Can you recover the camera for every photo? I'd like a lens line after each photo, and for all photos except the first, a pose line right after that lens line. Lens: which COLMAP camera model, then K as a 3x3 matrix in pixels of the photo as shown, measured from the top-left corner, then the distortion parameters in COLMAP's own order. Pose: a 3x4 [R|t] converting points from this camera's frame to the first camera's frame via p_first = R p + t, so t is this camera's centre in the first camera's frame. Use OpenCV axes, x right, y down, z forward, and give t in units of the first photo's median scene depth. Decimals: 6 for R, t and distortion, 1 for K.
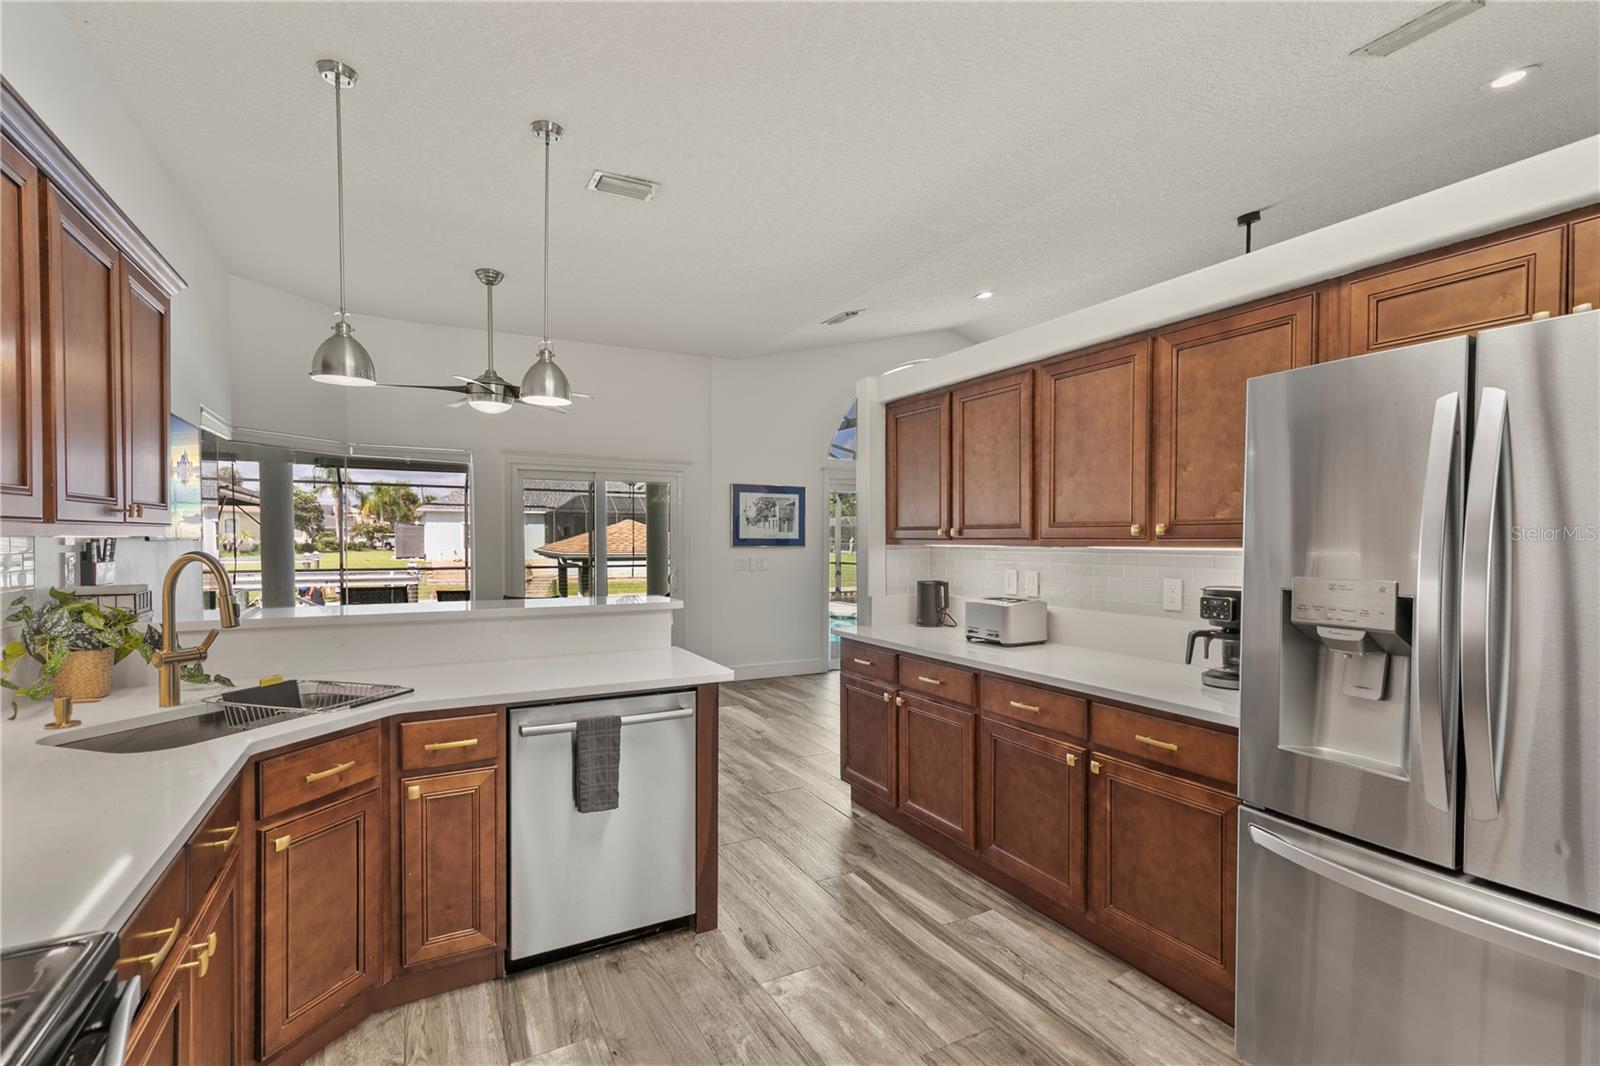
lens RADIAL K [[733.0, 0, 804.7], [0, 733.0, 557.2], [0, 0, 1]] dist [0.007402, -0.001138]
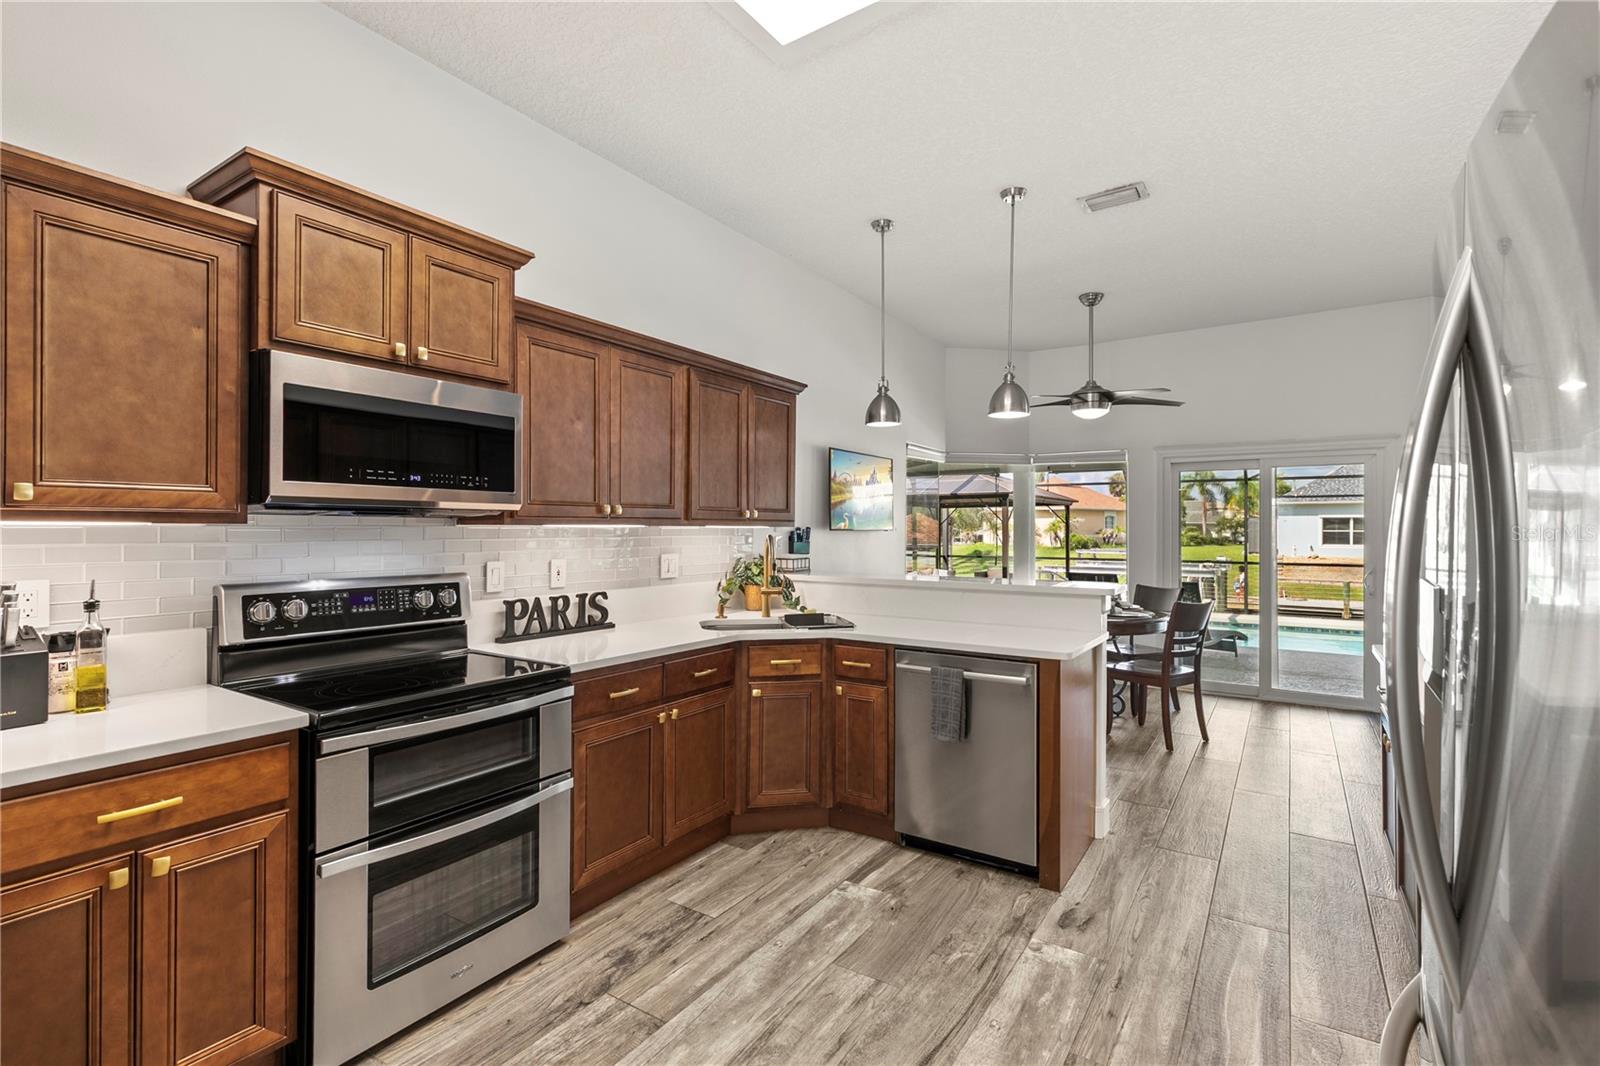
lens RADIAL K [[733.0, 0, 801.4], [0, 733.0, 525.9], [0, 0, 1]] dist [0.007402, -0.001138]
pose [[0.470632, -0.007006, -0.882302, 0.361570], [-0.024434, 0.999481, -0.020970, 0.002929], [0.881991, 0.031427, 0.470217, 0.084381]]
